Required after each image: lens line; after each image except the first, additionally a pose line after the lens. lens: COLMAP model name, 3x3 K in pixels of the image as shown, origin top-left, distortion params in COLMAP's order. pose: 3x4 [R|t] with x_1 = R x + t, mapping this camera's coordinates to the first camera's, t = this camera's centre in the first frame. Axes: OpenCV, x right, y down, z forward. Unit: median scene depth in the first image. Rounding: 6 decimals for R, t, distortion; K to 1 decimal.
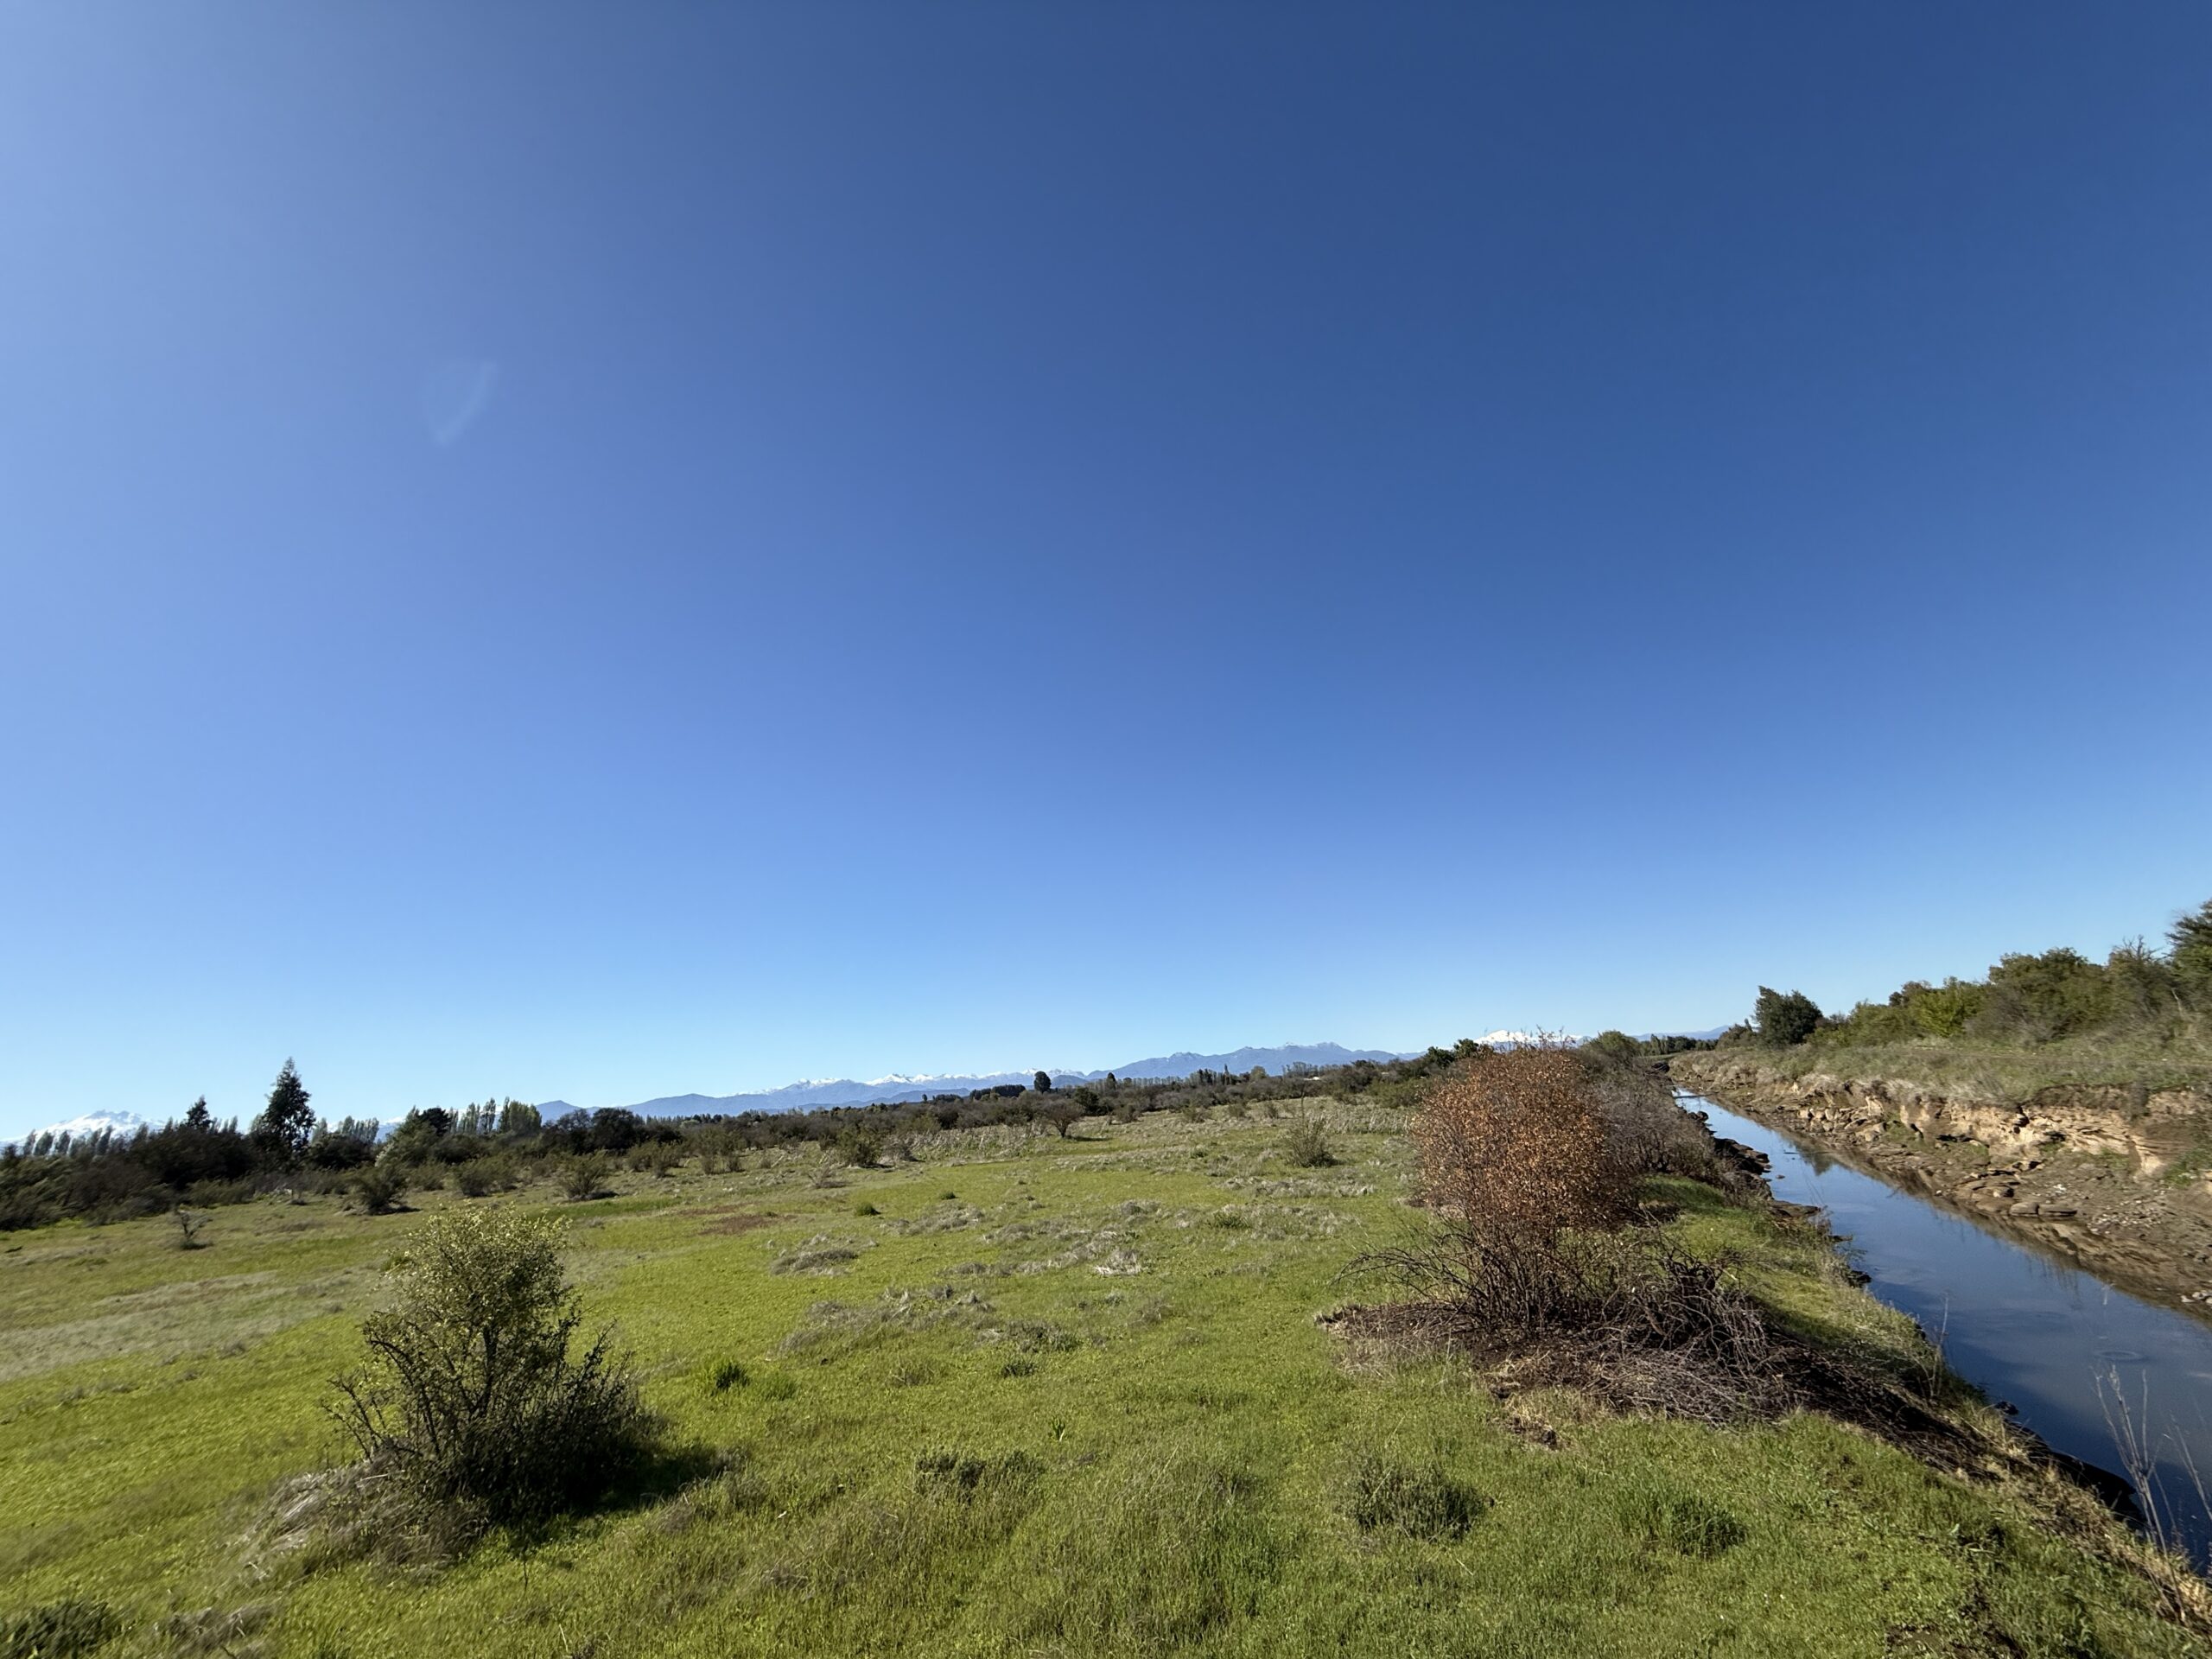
lens RADIAL K [[878.9, 0, 1100.5], [0, 878.9, 828.9], [0, 0, 1]] dist [0.000615, 0.000175]
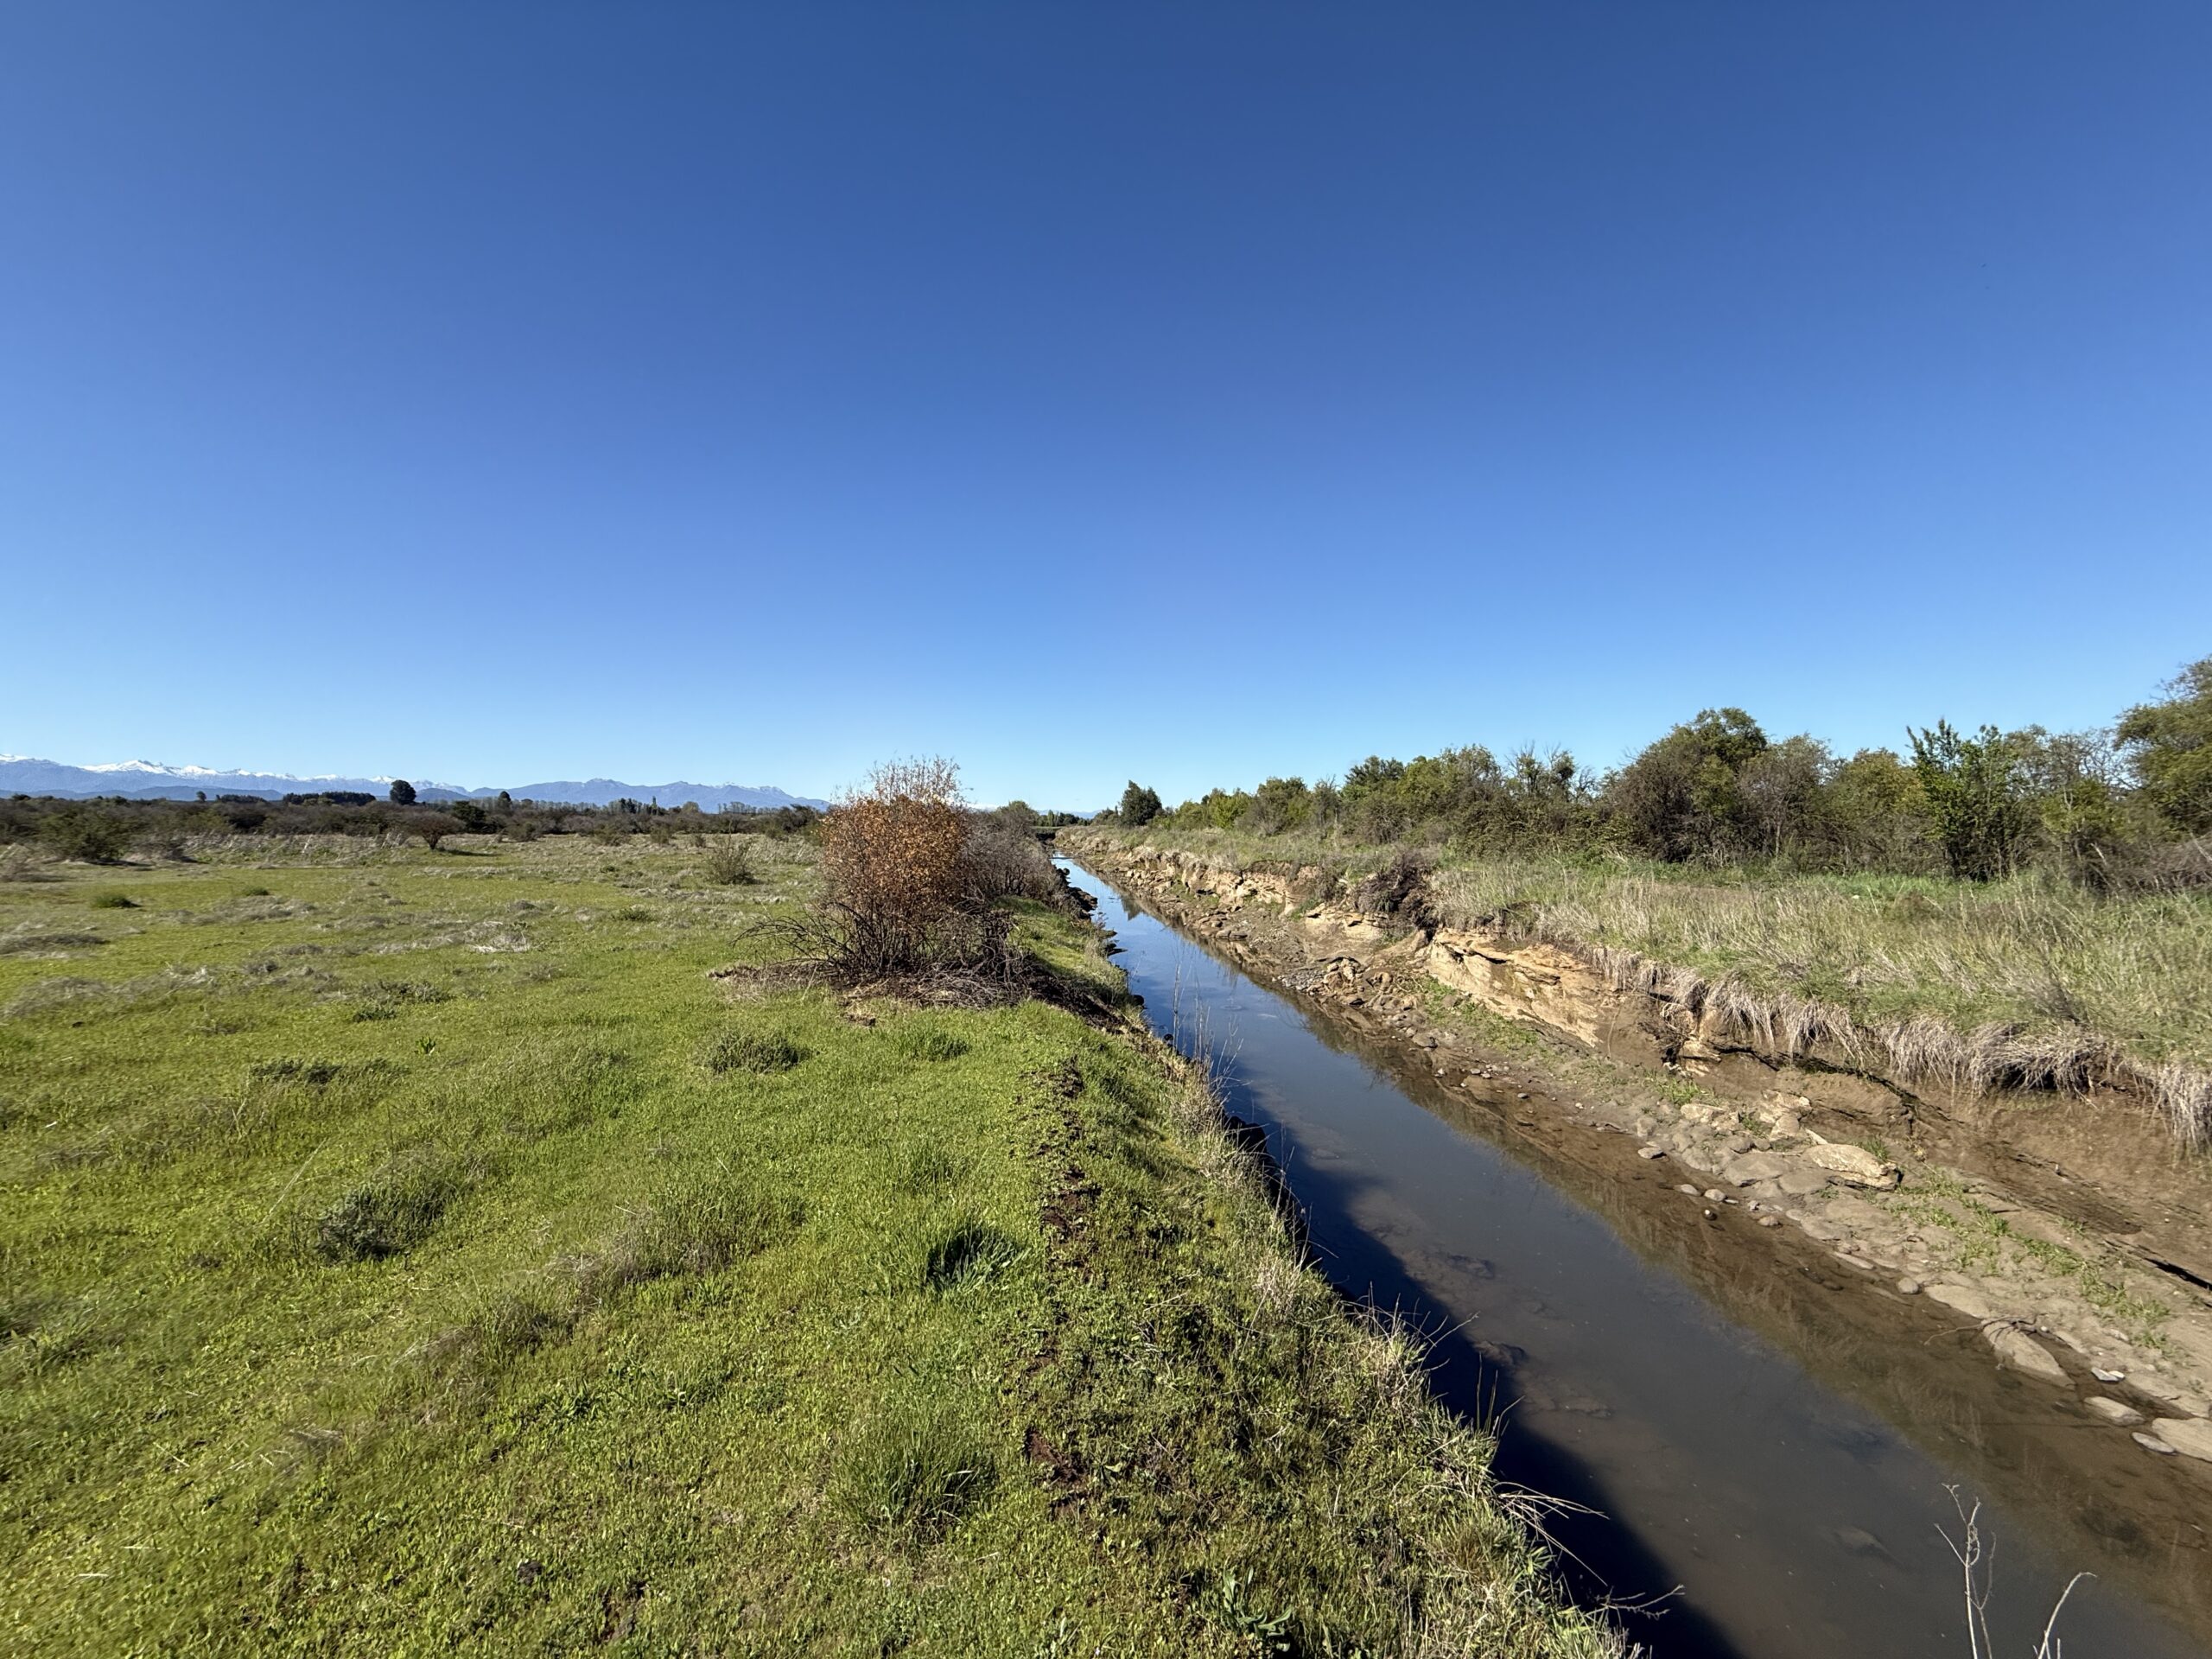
lens RADIAL K [[878.9, 0, 1099.8], [0, 878.9, 829.6], [0, 0, 1]] dist [0.000615, 0.000175]
pose [[0.817175, 0.084479, 0.570165, -0.001612], [-0.239079, 0.949771, 0.201930, 0.003889], [-0.524467, -0.301326, 0.796327, -0.024421]]
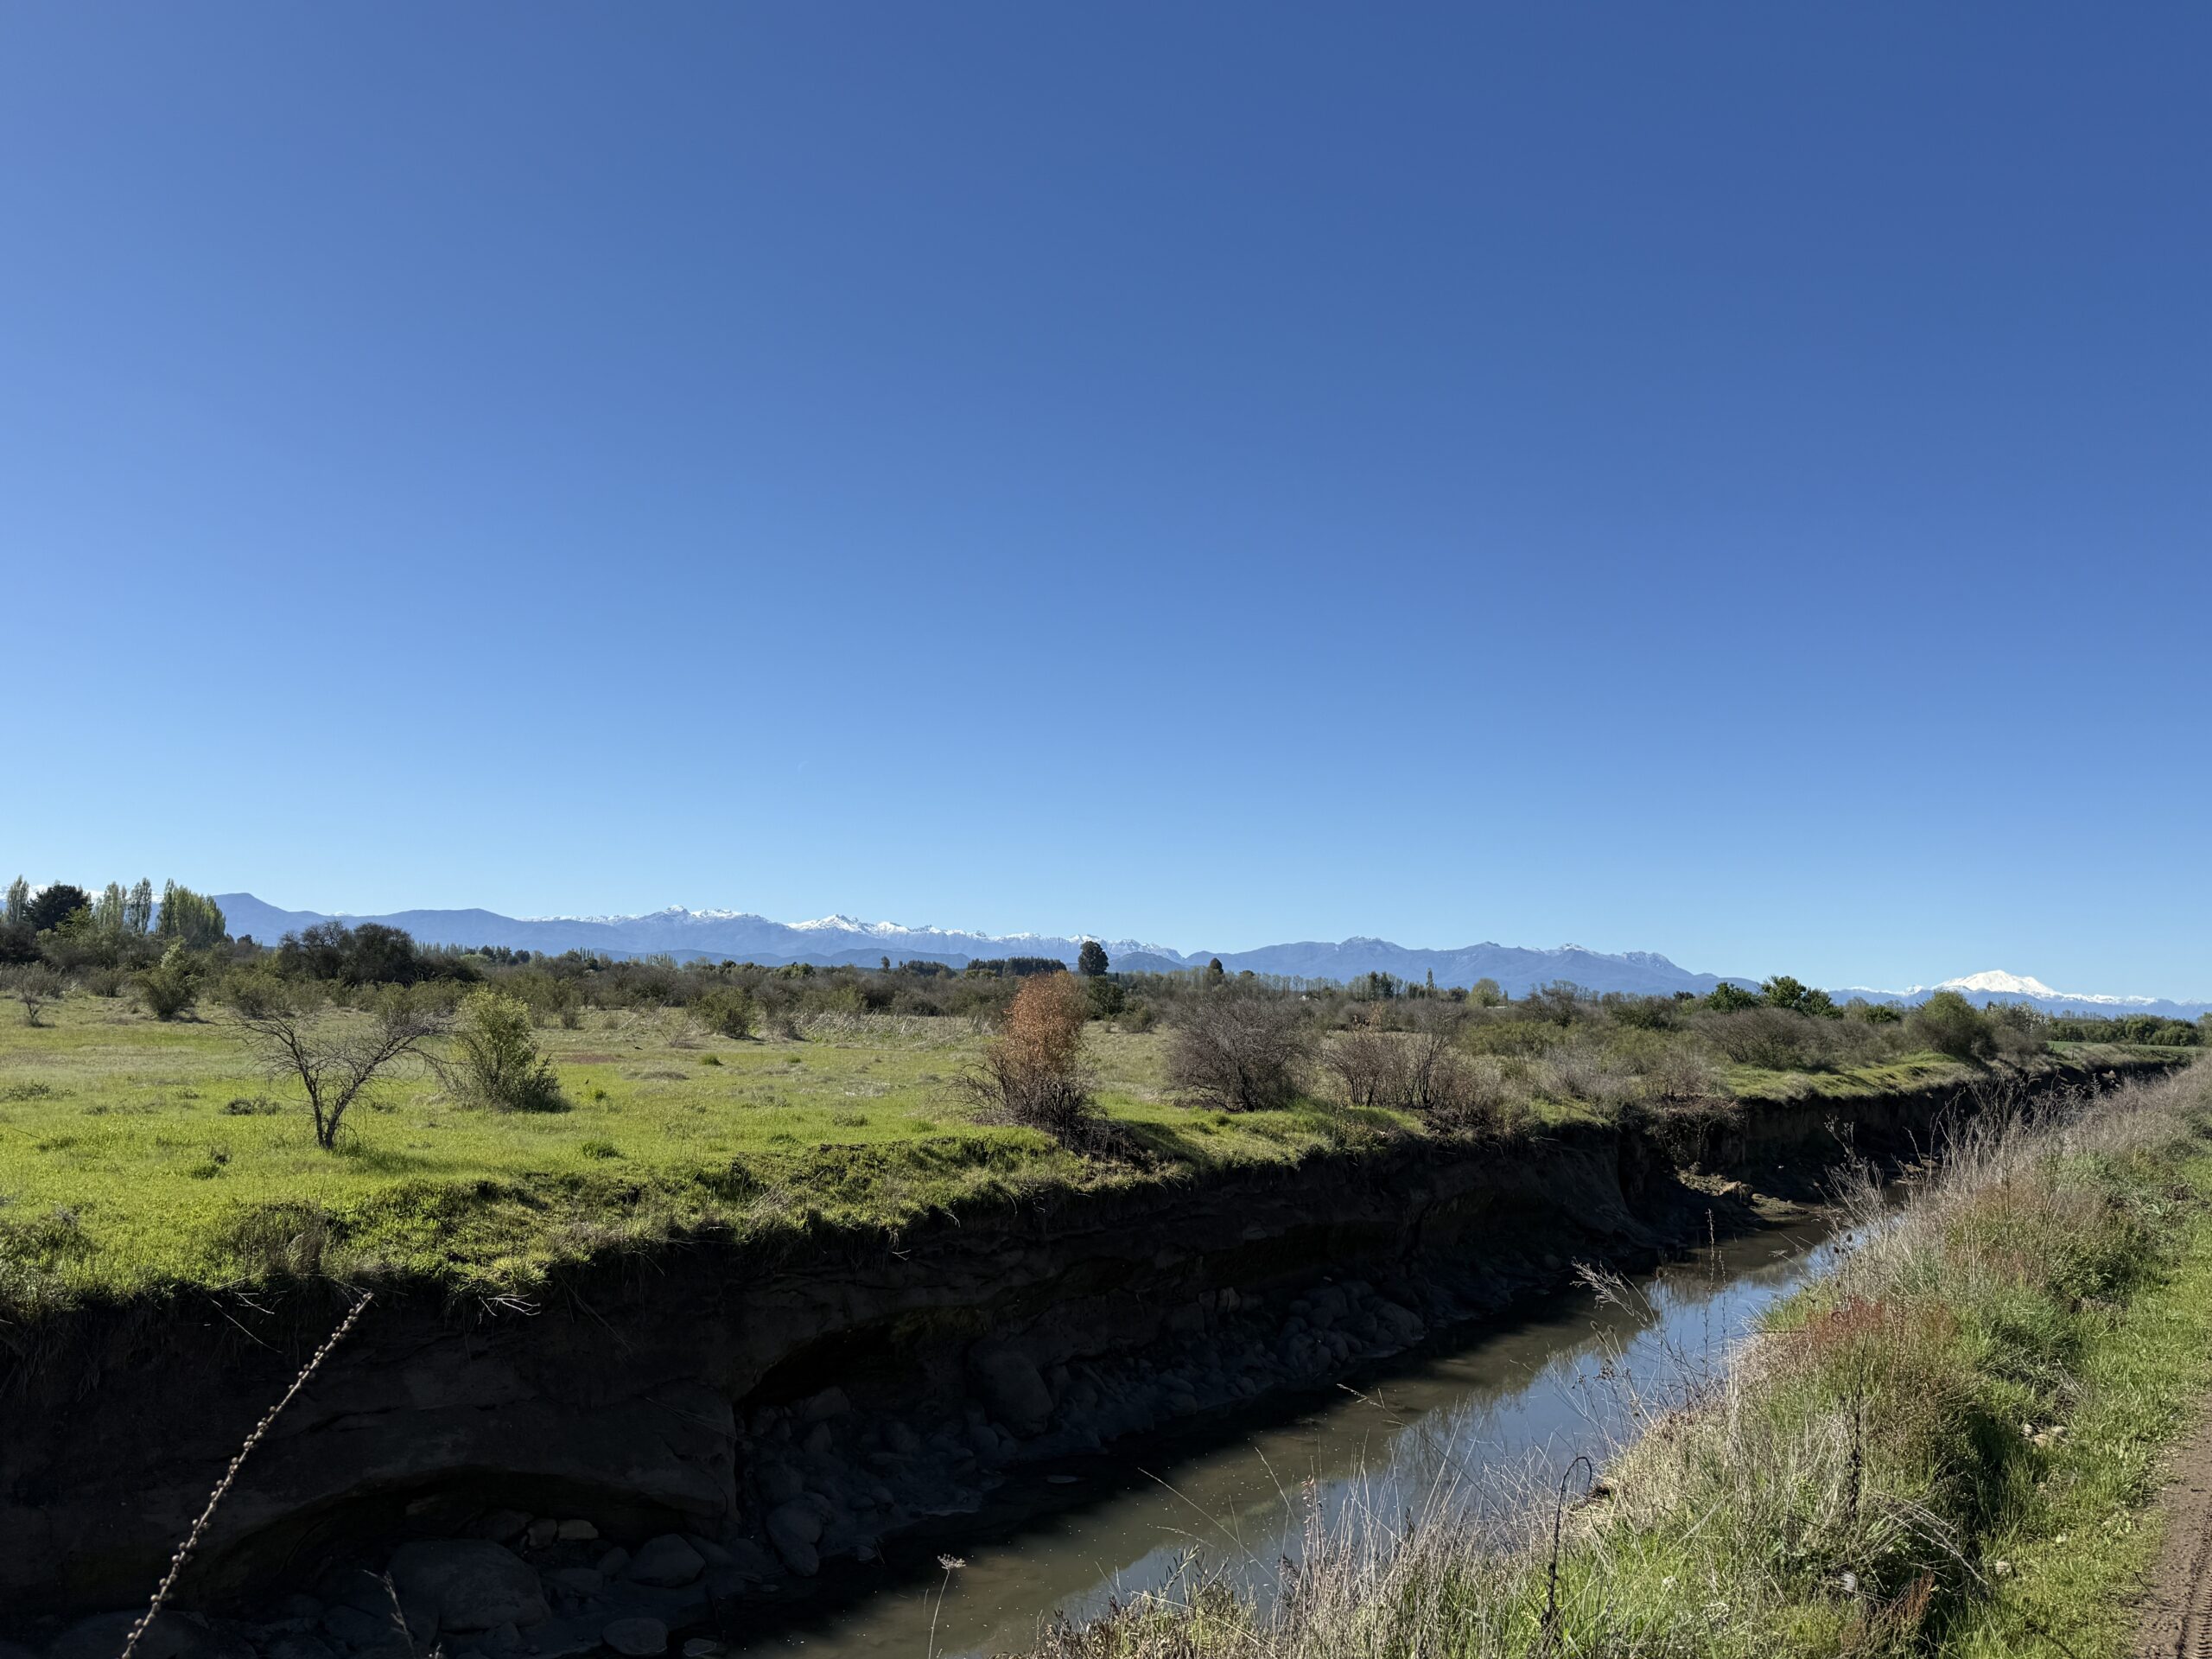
lens RADIAL K [[1687.4, 0, 1129.6], [0, 1687.4, 814.8], [0, 0, 1]] dist [0.055670, -0.028075]
pose [[0.991877, 0.111463, -0.061283, 0.144003], [-0.097870, 0.976496, 0.192034, -0.130218], [0.081247, -0.184476, 0.979473, -0.397535]]
